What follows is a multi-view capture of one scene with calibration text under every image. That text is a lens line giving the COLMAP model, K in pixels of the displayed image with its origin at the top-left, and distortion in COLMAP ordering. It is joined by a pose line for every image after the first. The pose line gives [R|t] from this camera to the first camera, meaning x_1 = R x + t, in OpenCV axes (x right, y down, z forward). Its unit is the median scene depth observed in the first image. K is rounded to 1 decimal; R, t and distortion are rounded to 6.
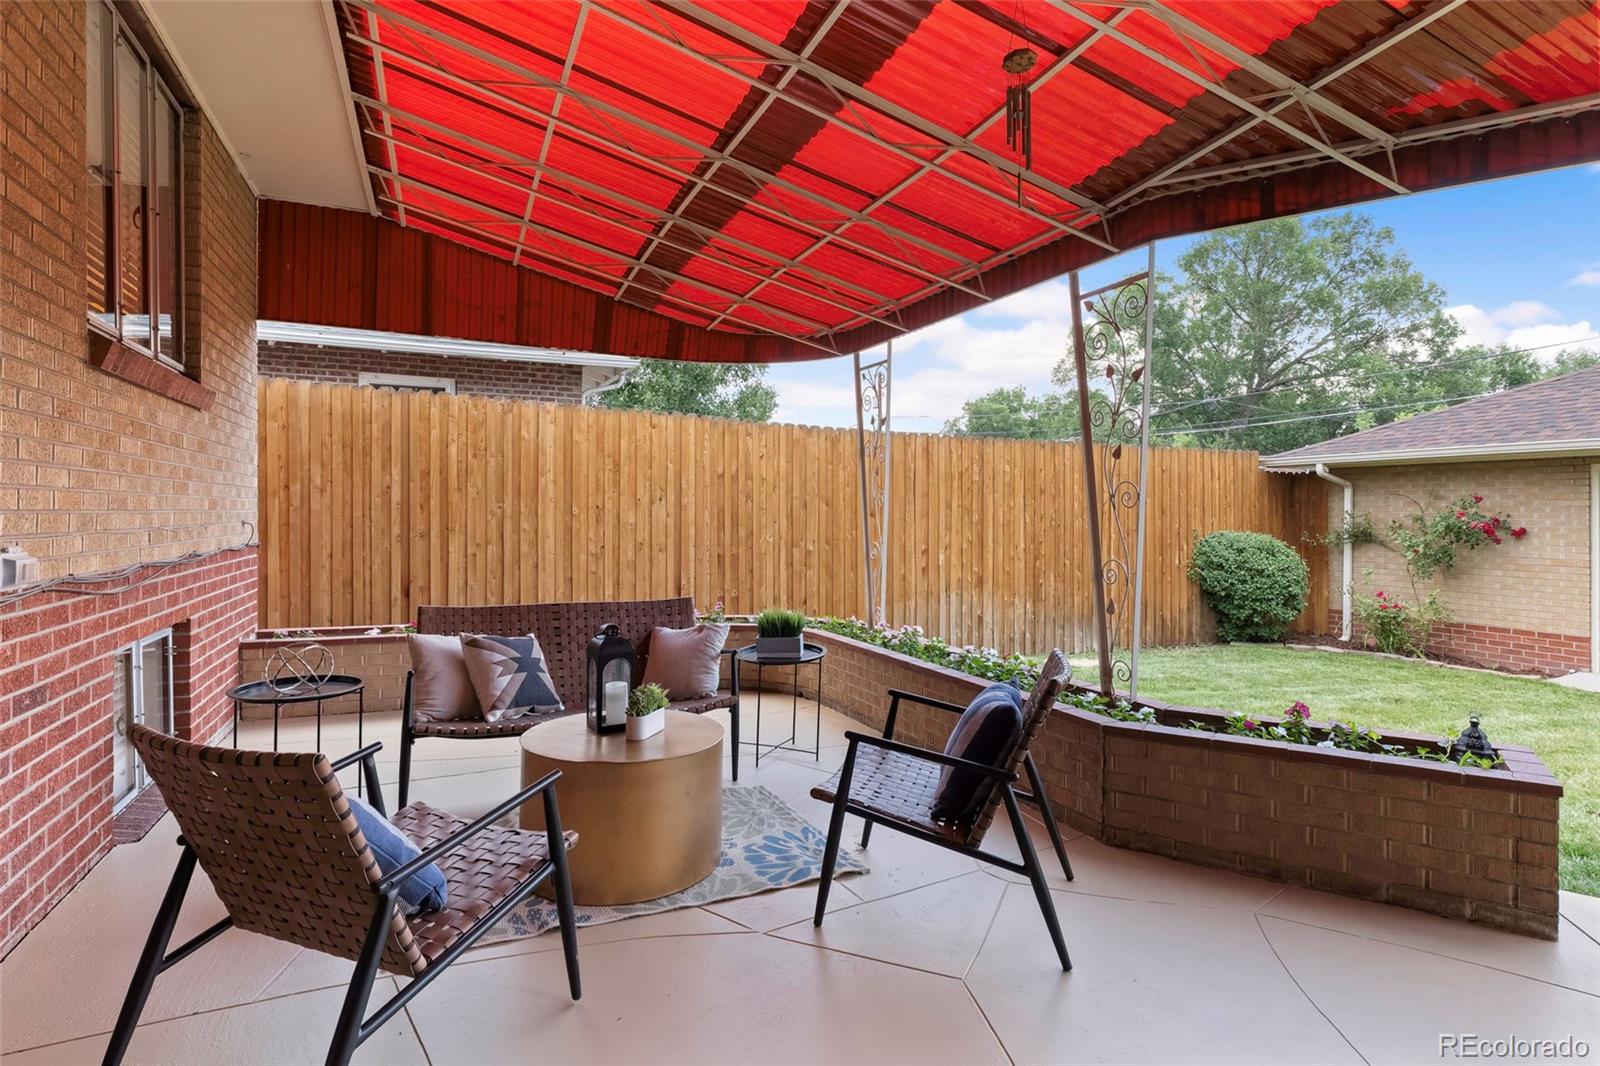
lens RADIAL K [[808.7, 0, 808.5], [0, 808.7, 511.6], [0, 0, 1]] dist [0.001373, -0.002745]
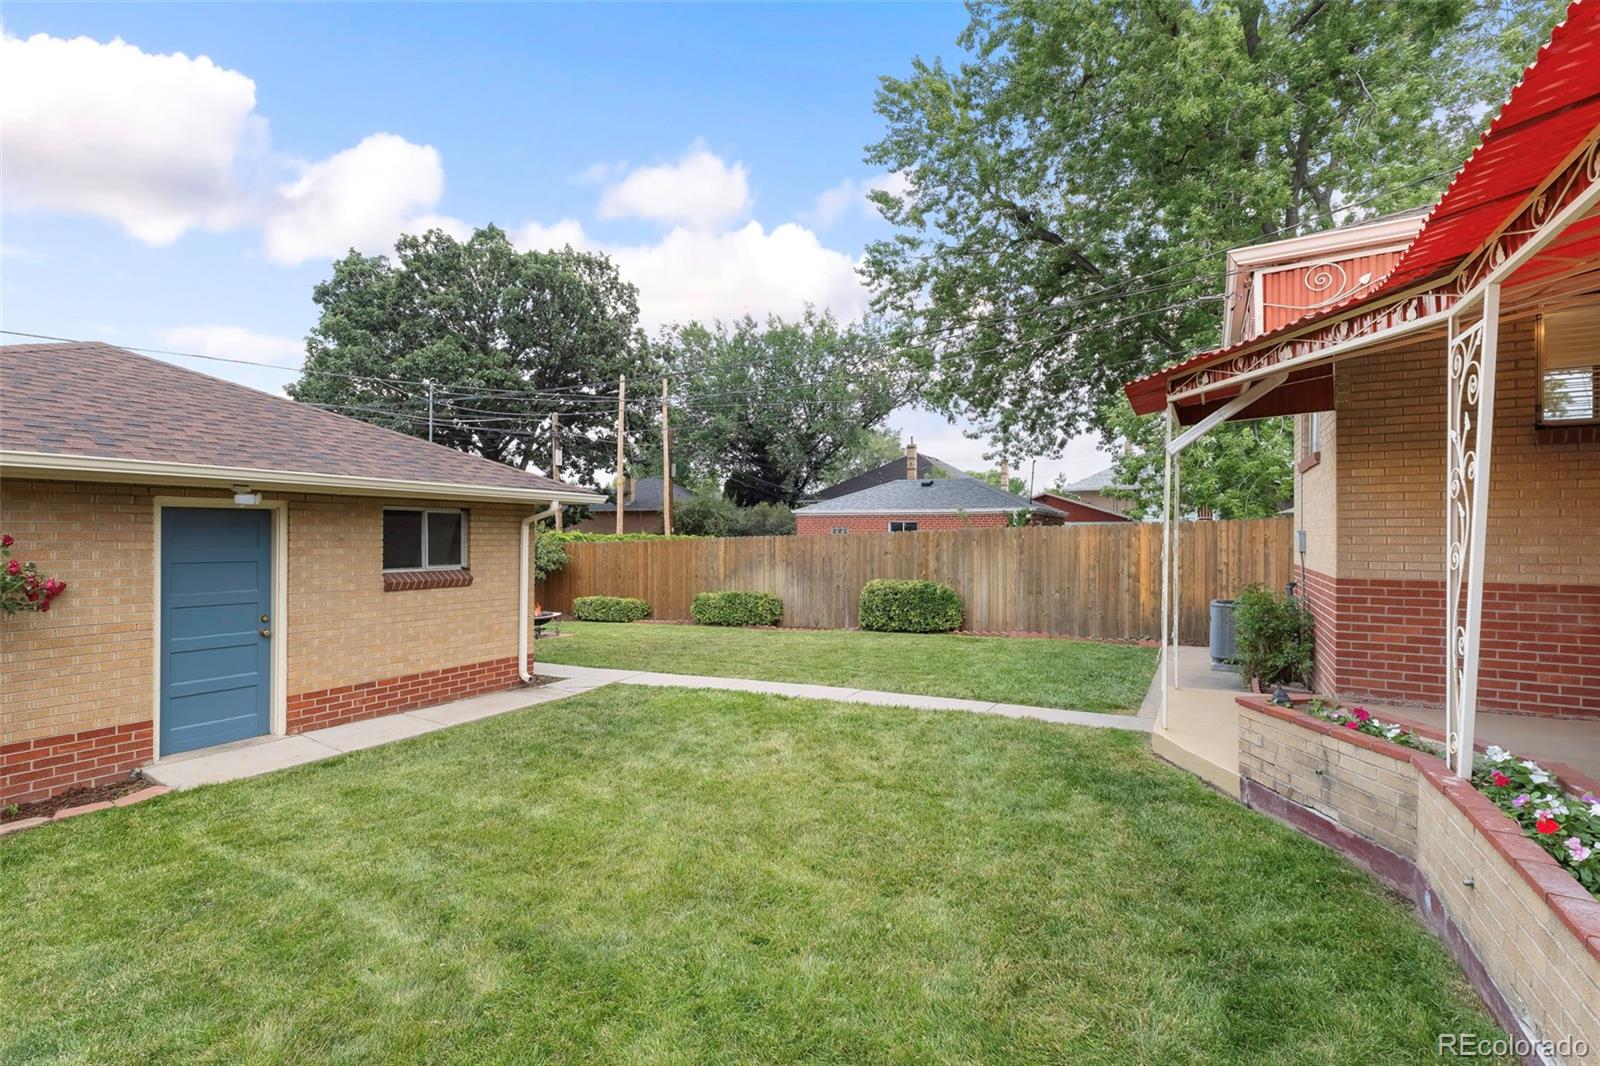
lens RADIAL K [[700.1, 0, 796.5], [0, 700.1, 533.4], [0, 0, 1]] dist [0.000542, -0.002553]
pose [[-0.589537, 0.004233, 0.807731, 0.061219], [0.001863, 0.999991, -0.003880, -0.018321], [-0.807740, -0.000783, -0.589539, 0.883730]]
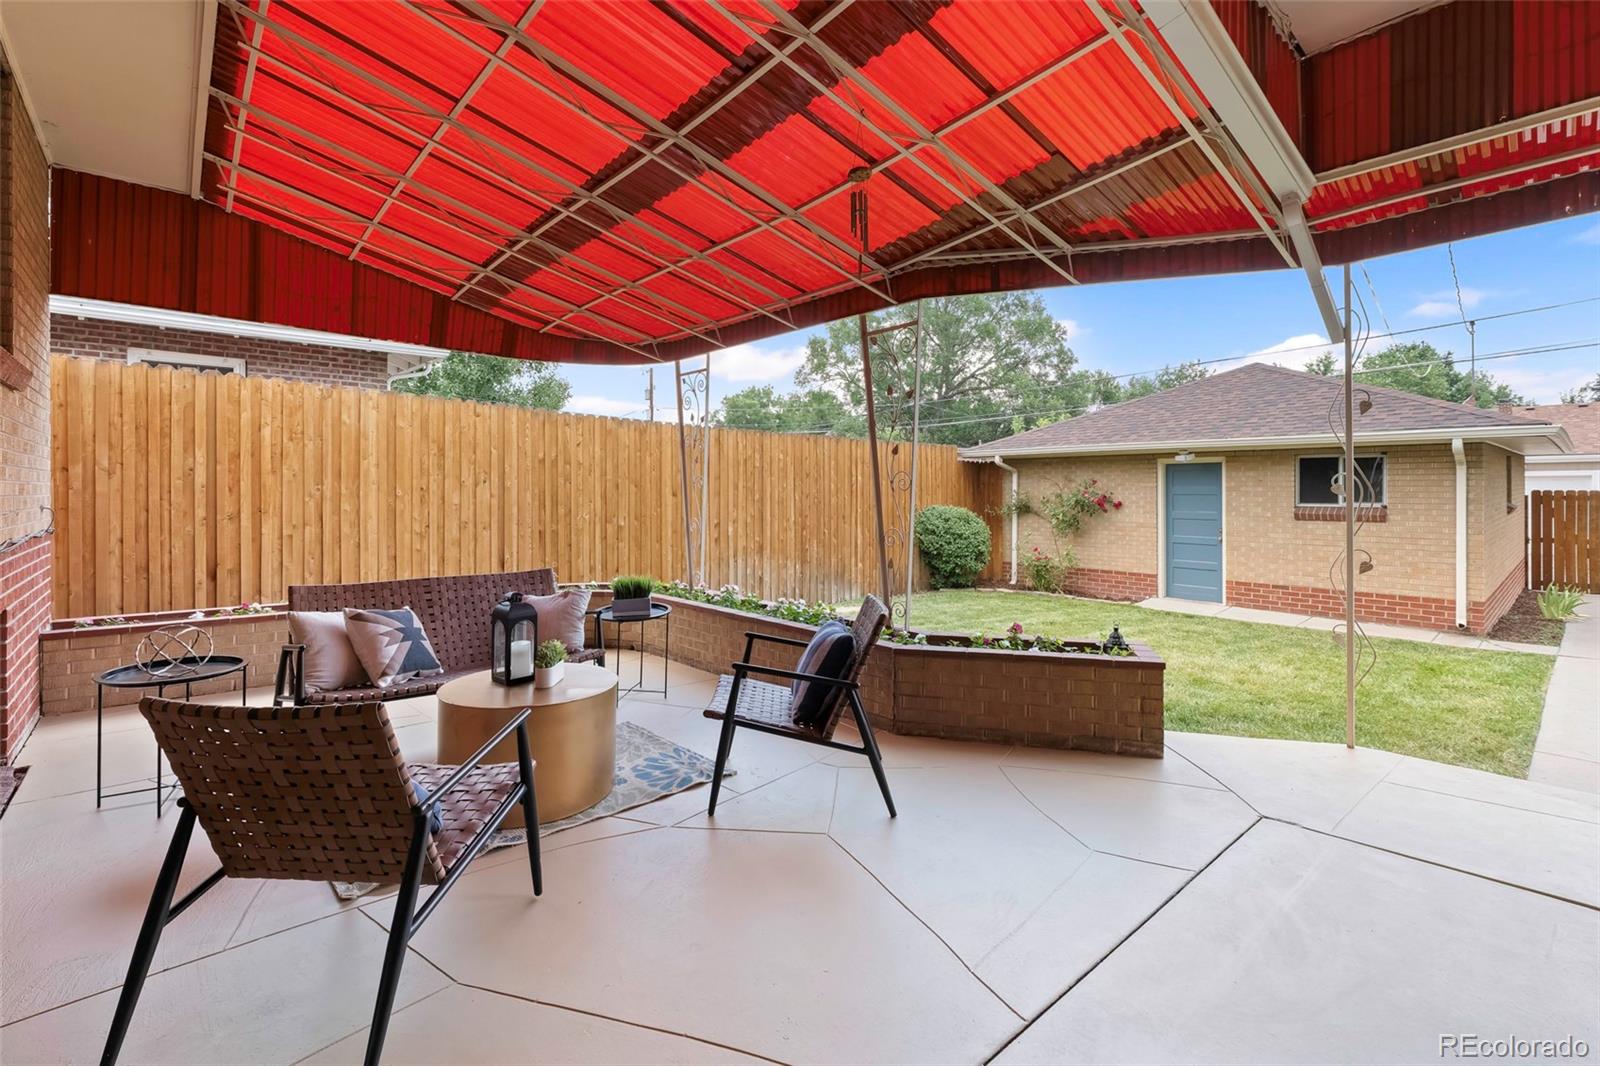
lens RADIAL K [[700.1, 0, 807.1], [0, 700.1, 490.0], [0, 0, 1]] dist [0.000542, -0.002553]
pose [[0.950388, -0.002552, 0.311058, -0.052447], [0.002589, 0.999997, 0.000294, -0.002634], [-0.311057, 0.000525, 0.950391, -0.031796]]
